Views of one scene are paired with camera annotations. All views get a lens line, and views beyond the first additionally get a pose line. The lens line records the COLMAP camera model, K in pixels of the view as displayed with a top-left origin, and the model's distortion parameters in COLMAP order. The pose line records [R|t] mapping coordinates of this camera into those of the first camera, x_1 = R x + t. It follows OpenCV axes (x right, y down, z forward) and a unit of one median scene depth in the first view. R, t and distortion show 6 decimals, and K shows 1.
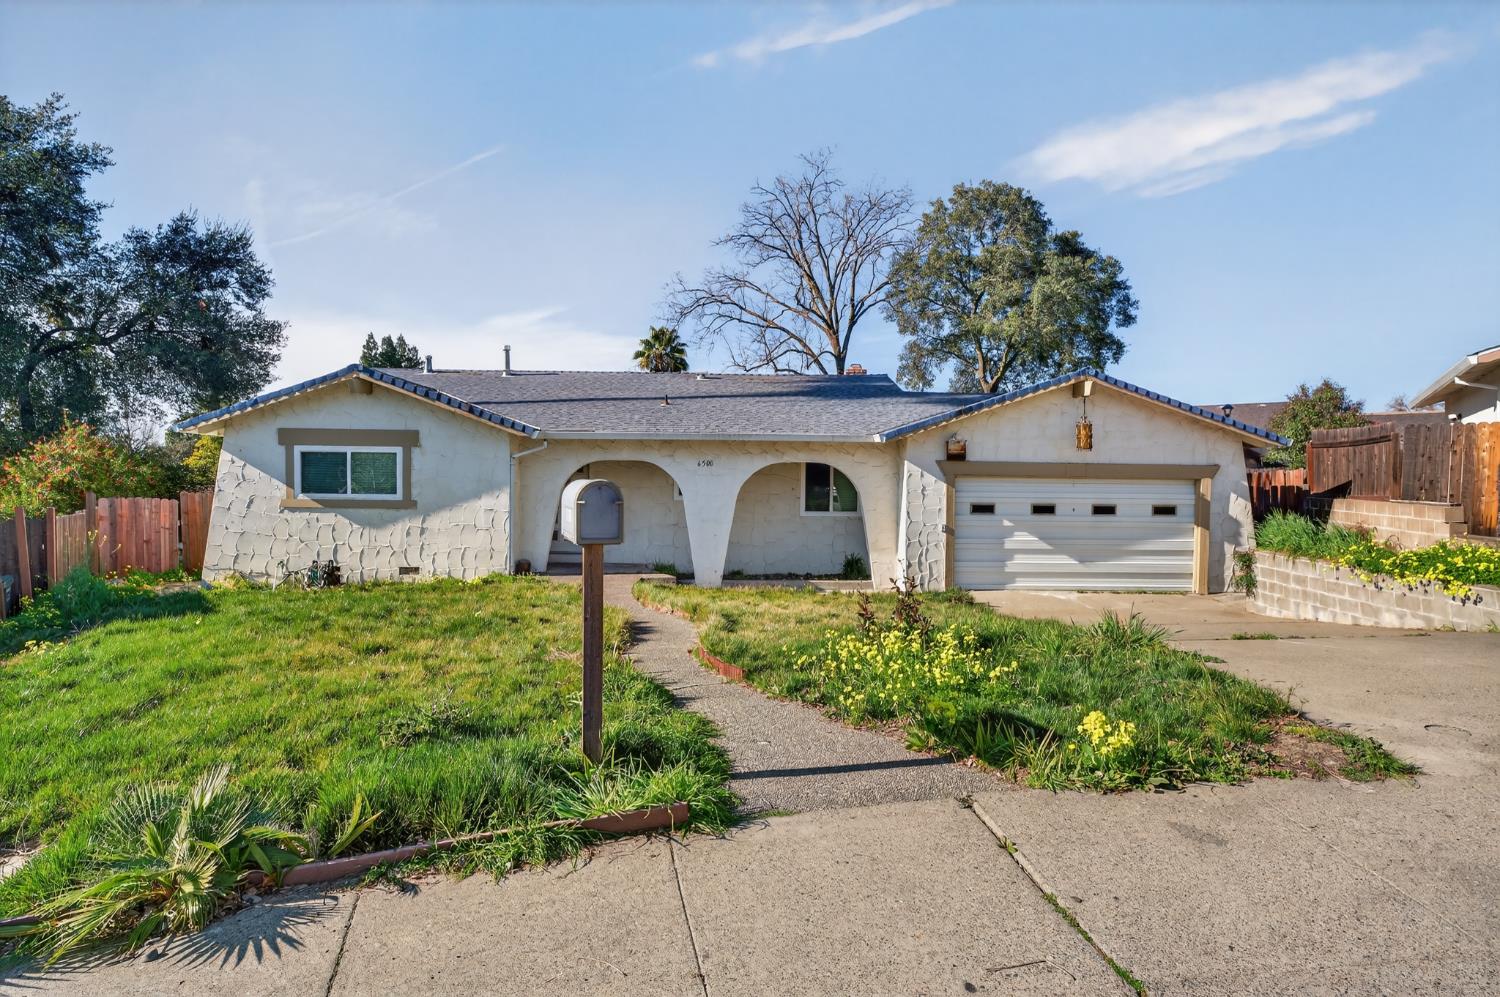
lens RADIAL K [[780.2, 0, 750.0], [0, 780.2, 498.5], [0, 0, 1]] dist [0.001957, 0.001389]
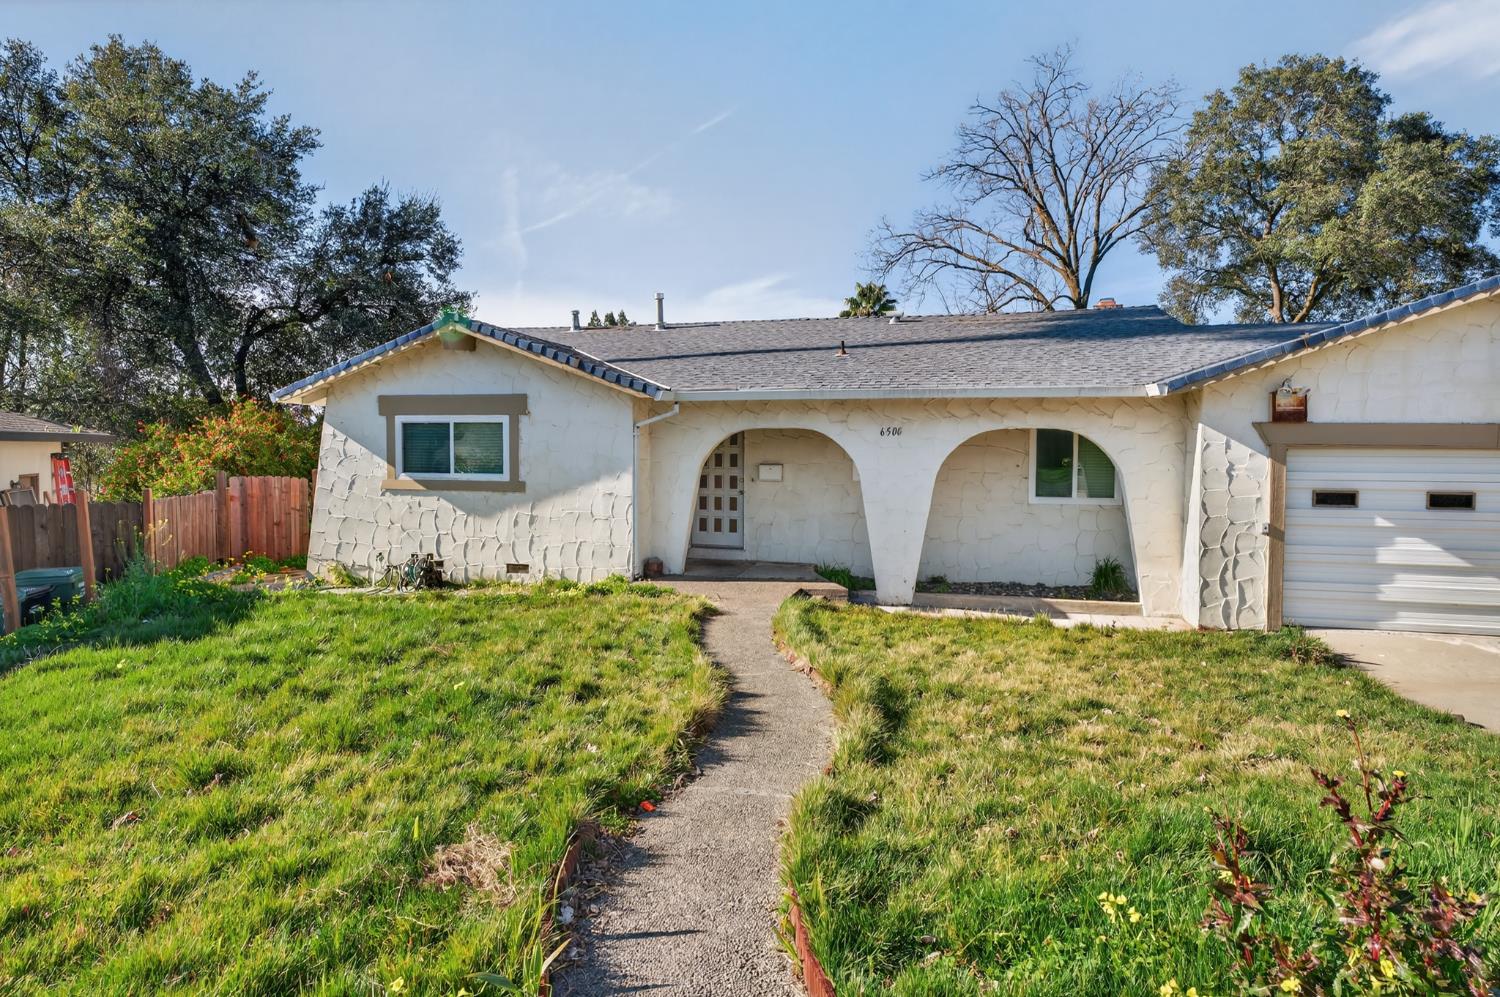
lens RADIAL K [[789.9, 0, 759.9], [0, 789.9, 479.8], [0, 0, 1]] dist [0.000440, 0.000080]
pose [[0.965410, 0.004286, -0.260700, 0.013999], [-0.000675, 0.999903, 0.013942, -0.008513], [0.260735, -0.013284, 0.965319, 0.215801]]
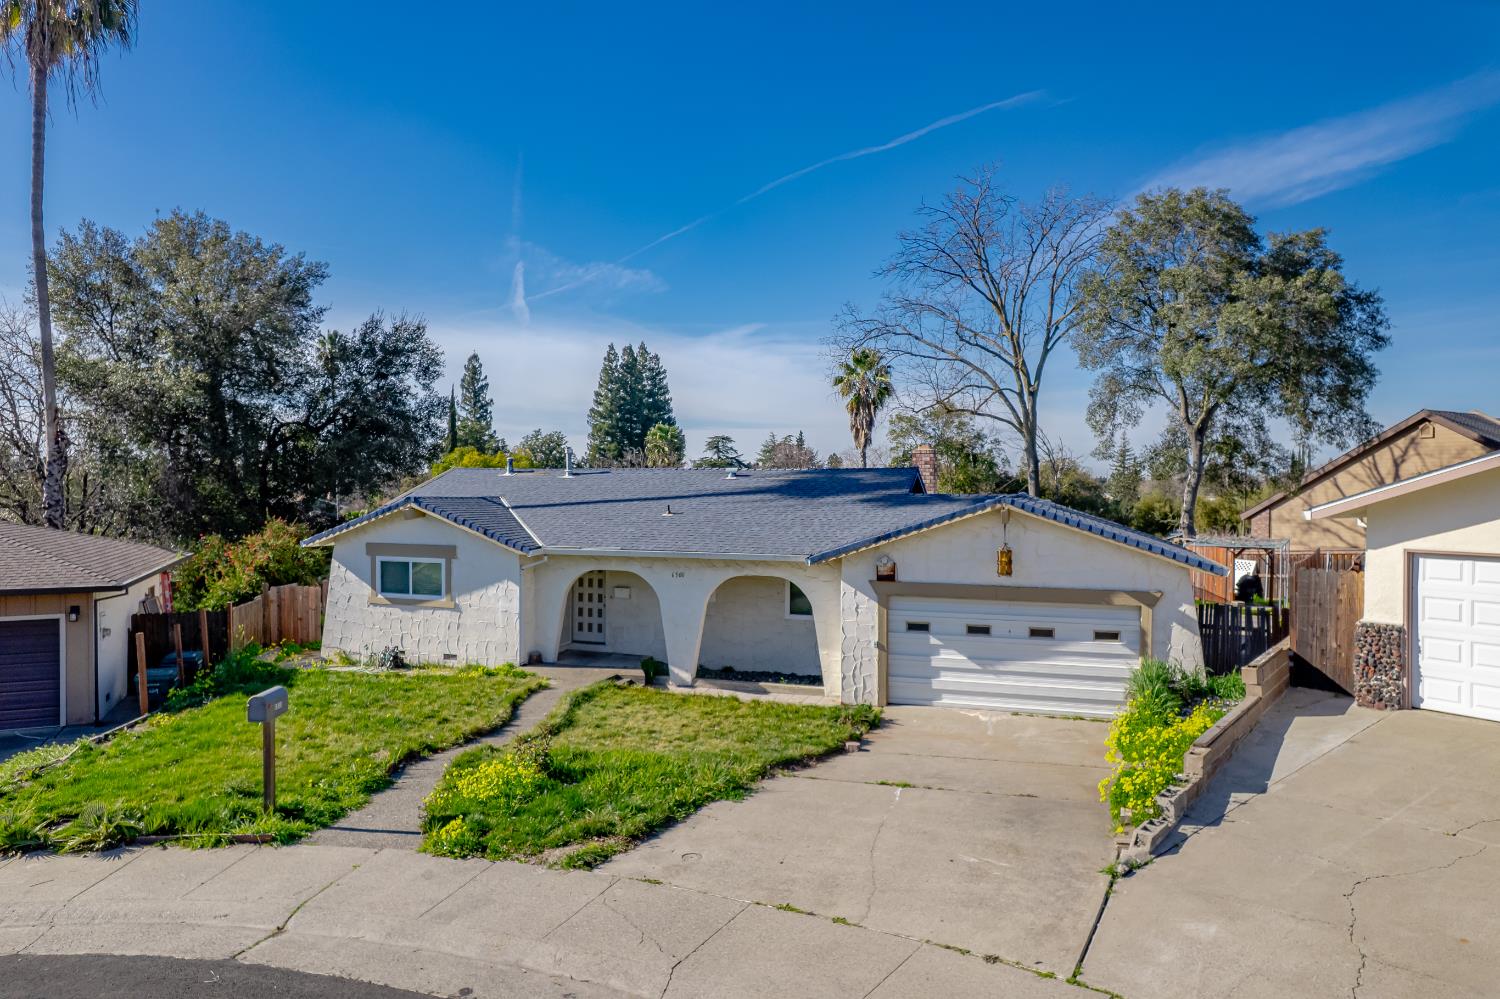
lens RADIAL K [[987.4, 0, 750.0], [0, 987.4, 499.5], [0, 0, 1]] dist [-0.044419, 0.002078]
pose [[0.938397, 0.001428, -0.345556, 0.437274], [-0.003769, 0.999974, -0.006102, -0.118993], [0.345538, 0.007029, 0.938378, -0.247613]]
